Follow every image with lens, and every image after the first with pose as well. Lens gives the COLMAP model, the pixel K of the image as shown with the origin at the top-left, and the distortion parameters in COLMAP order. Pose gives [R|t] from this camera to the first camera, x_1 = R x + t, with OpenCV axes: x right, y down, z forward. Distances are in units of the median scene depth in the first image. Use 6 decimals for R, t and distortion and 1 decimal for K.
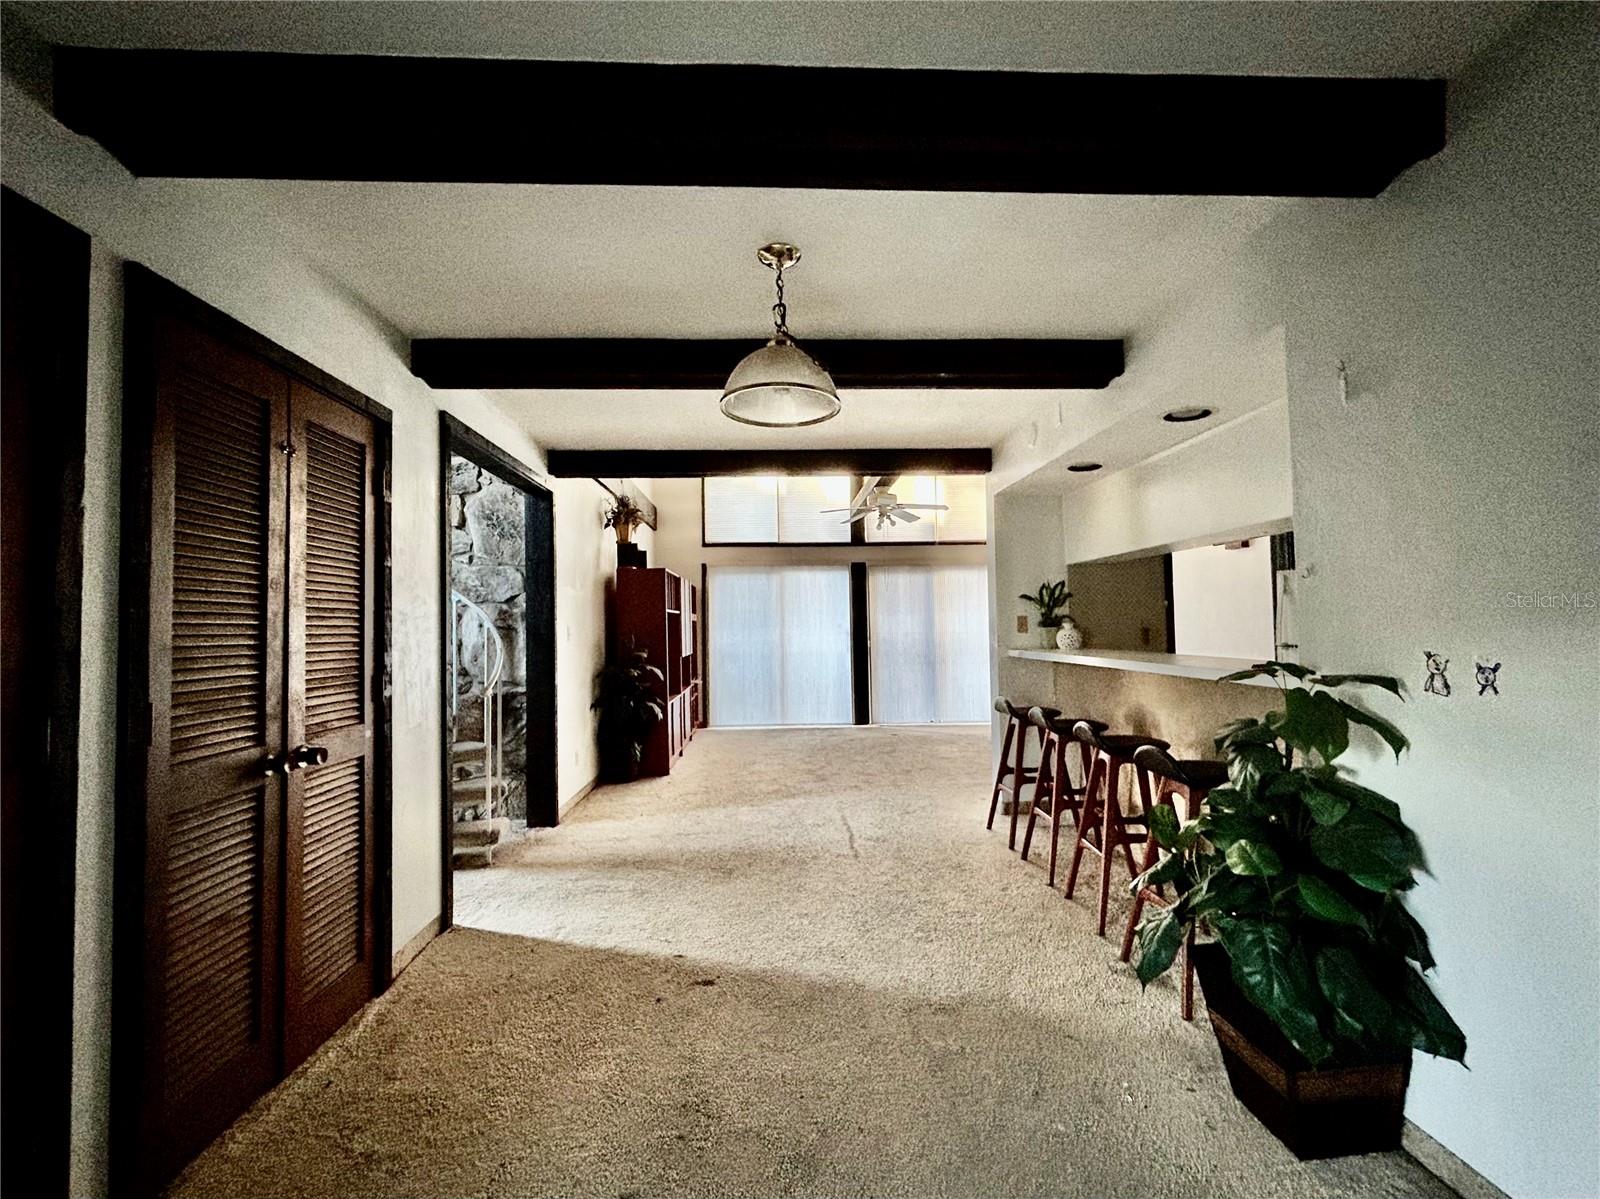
lens RADIAL K [[689.2, 0, 804.5], [0, 689.2, 604.1], [0, 0, 1]] dist [0.000392, 0.000426]
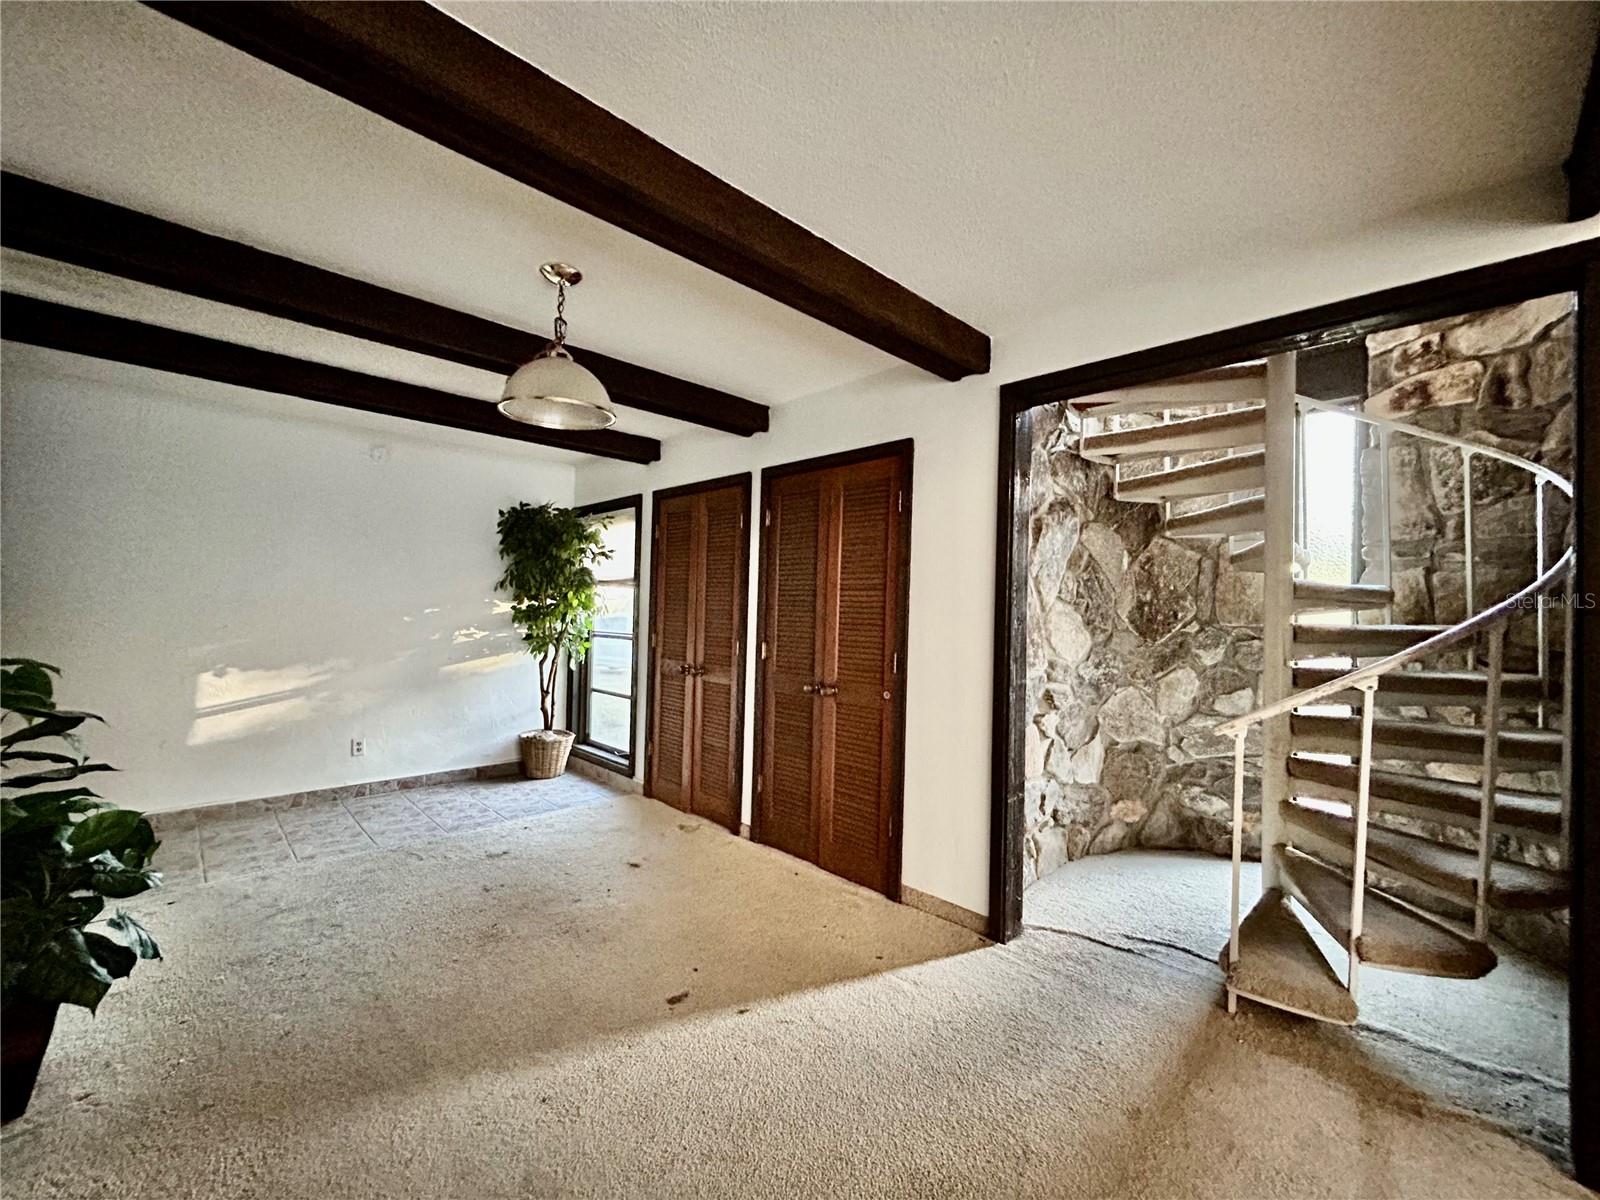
lens RADIAL K [[652.1, 0, 803.0], [0, 652.1, 597.6], [0, 0, 1]] dist [-0.002373, 0.000727]
pose [[-0.752203, -0.015802, -0.658741, 0.169016], [0.010325, 0.999307, -0.035761, 0.023737], [0.658850, -0.033701, -0.751519, 0.971862]]
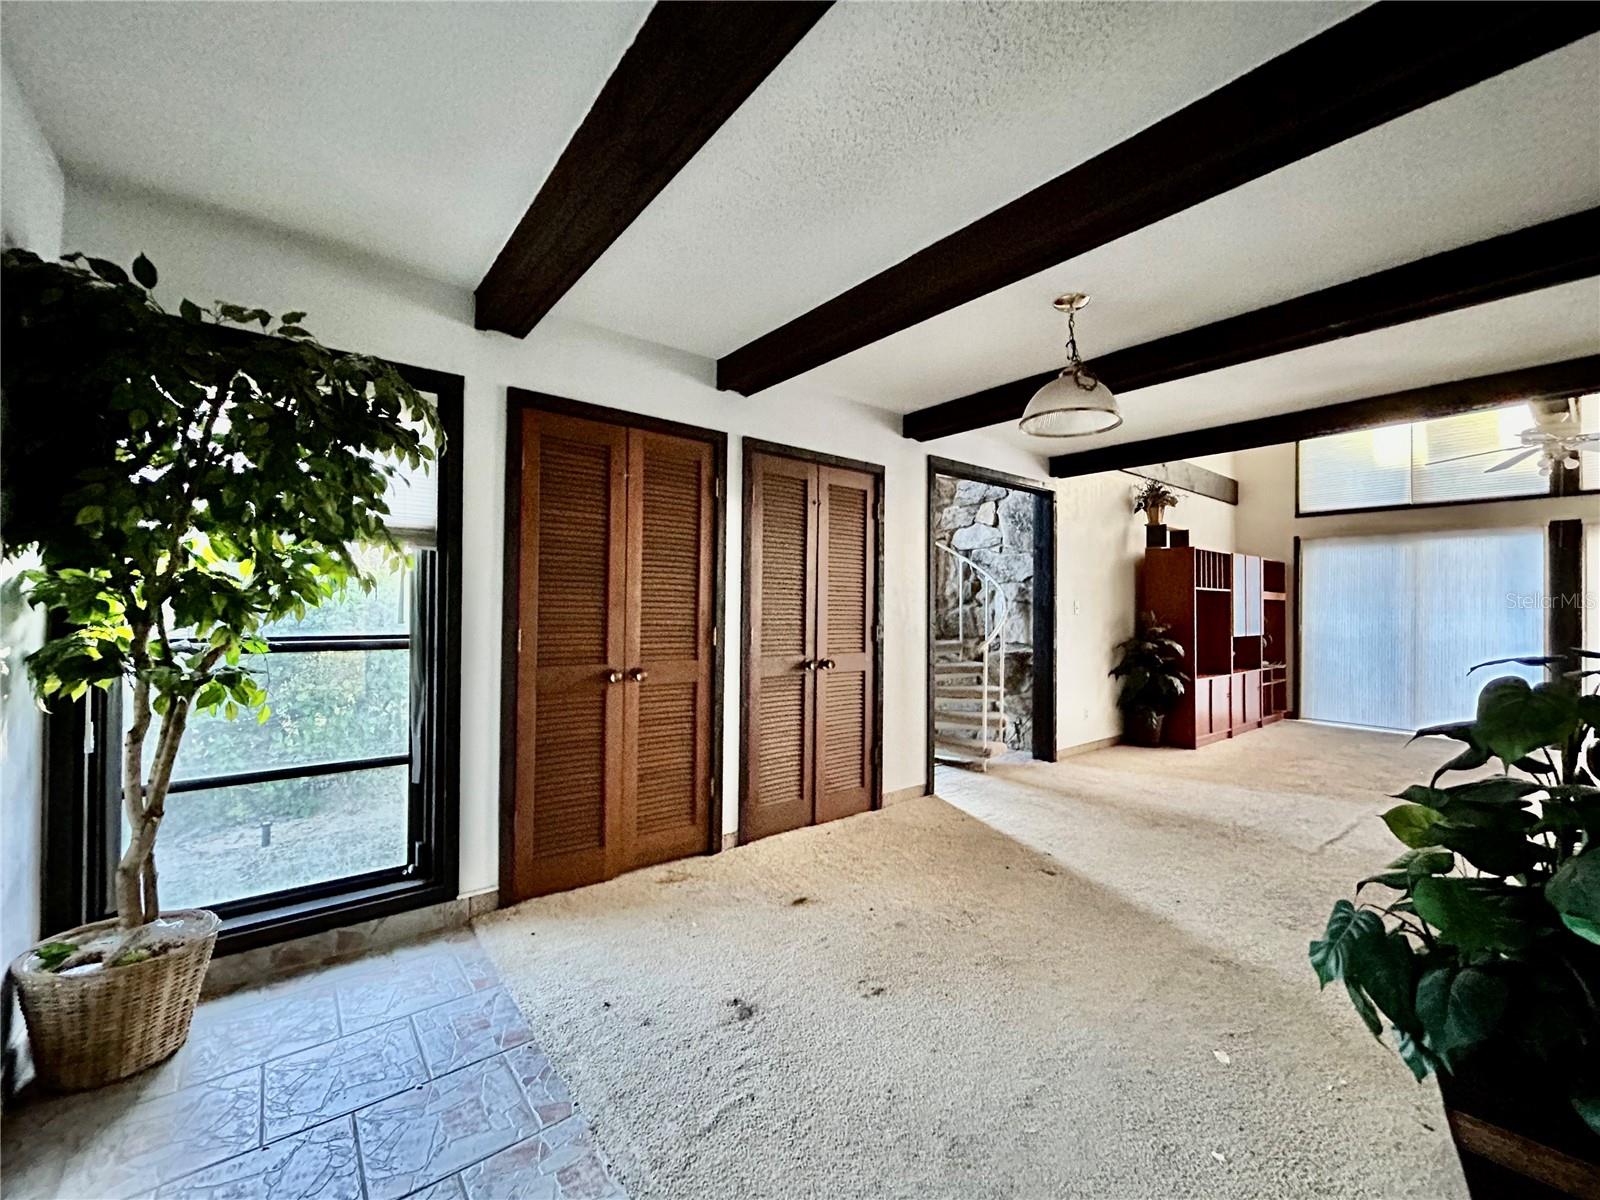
lens RADIAL K [[652.1, 0, 796.2], [0, 652.1, 604.9], [0, 0, 1]] dist [-0.002373, 0.000727]
pose [[0.581173, 0.016044, -0.813622, 0.308135], [0.008152, 0.999641, 0.025535, 0.005732], [0.813739, -0.021473, 0.580834, -0.046923]]
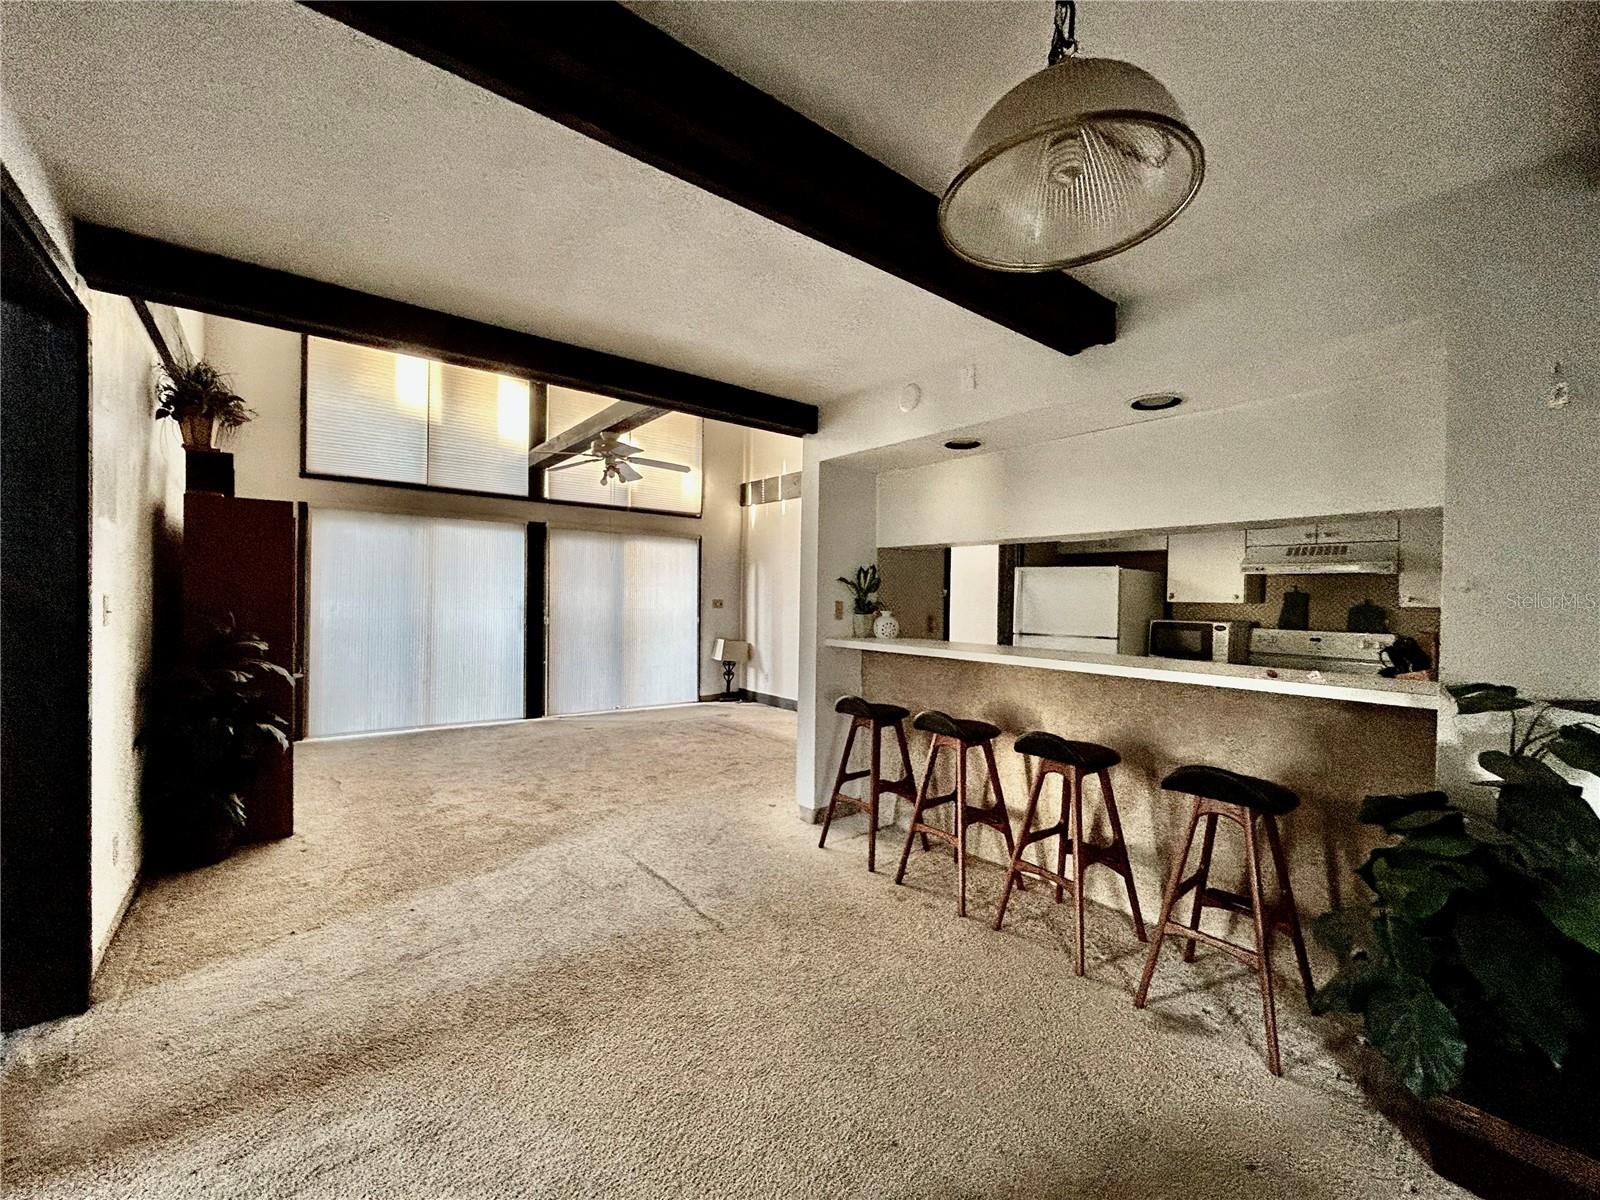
lens RADIAL K [[652.1, 0, 799.8], [0, 652.1, 603.7], [0, 0, 1]] dist [-0.002373, 0.000727]
pose [[0.813026, 0.023560, 0.581751, -0.218734], [-0.049182, 0.998389, 0.028302, -0.000904], [-0.580147, -0.051622, 0.812875, 0.339447]]
